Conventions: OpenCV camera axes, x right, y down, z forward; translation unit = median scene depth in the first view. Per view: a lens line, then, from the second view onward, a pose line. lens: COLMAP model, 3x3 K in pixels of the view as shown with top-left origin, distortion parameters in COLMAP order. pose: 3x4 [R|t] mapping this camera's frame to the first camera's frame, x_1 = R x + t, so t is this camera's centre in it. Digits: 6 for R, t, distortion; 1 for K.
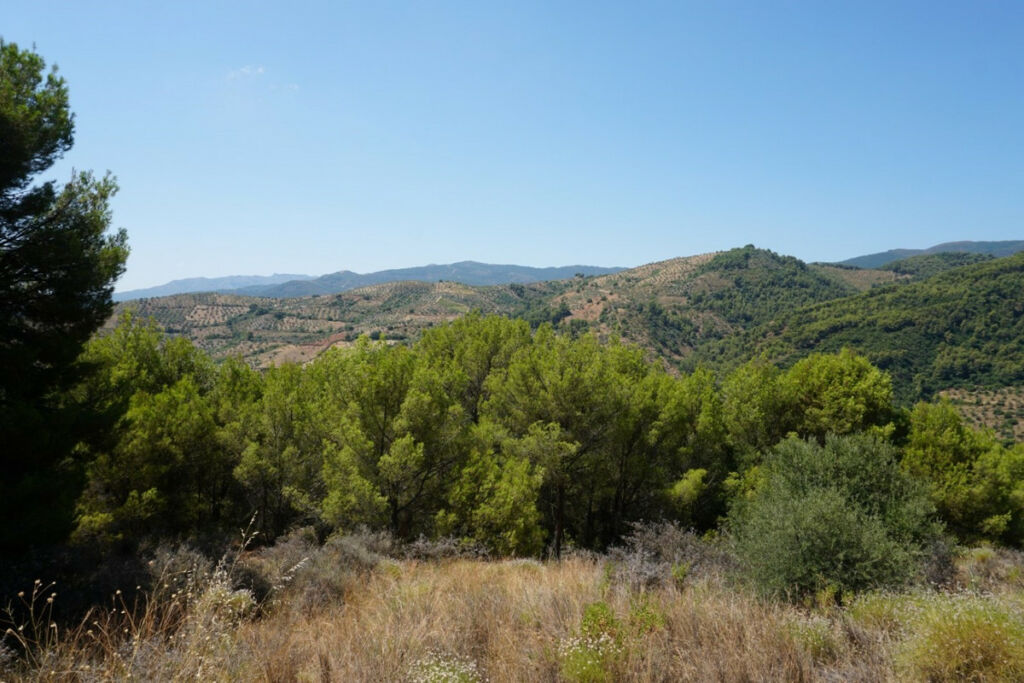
lens RADIAL K [[690.2, 0, 509.2], [0, 690.2, 343.0], [0, 0, 1]] dist [-0.047278, 0.042471]
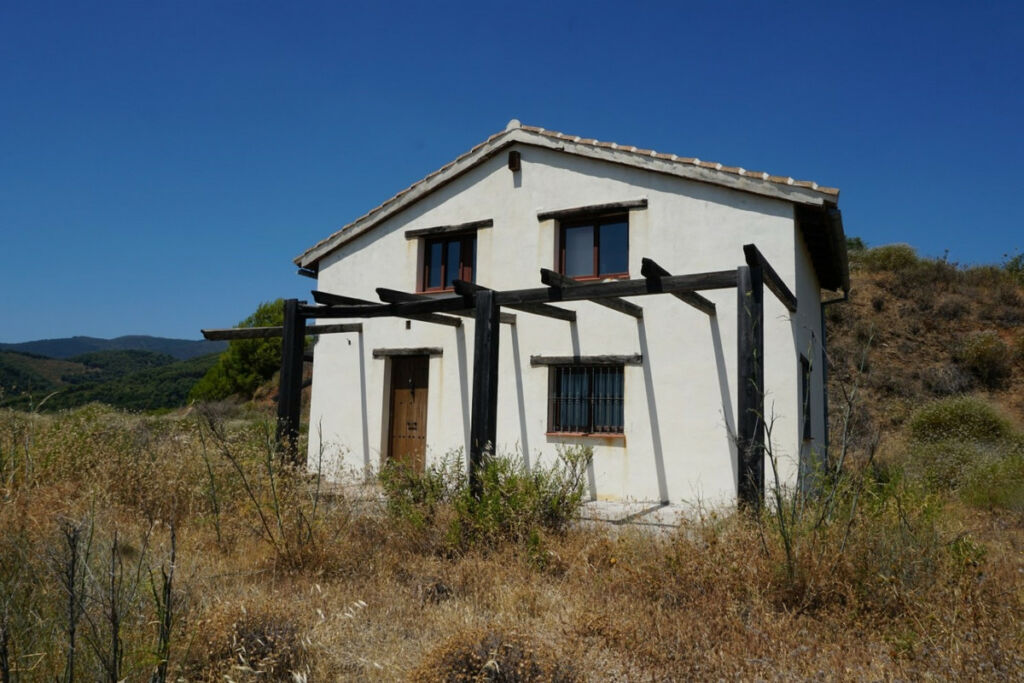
lens RADIAL K [[690.2, 0, 515.8], [0, 690.2, 343.7], [0, 0, 1]] dist [-0.047278, 0.042471]
pose [[0.462865, 0.097444, 0.881057, -0.099061], [0.013627, 0.993040, -0.116988, -0.010179], [-0.886324, 0.066155, 0.458315, -0.118158]]
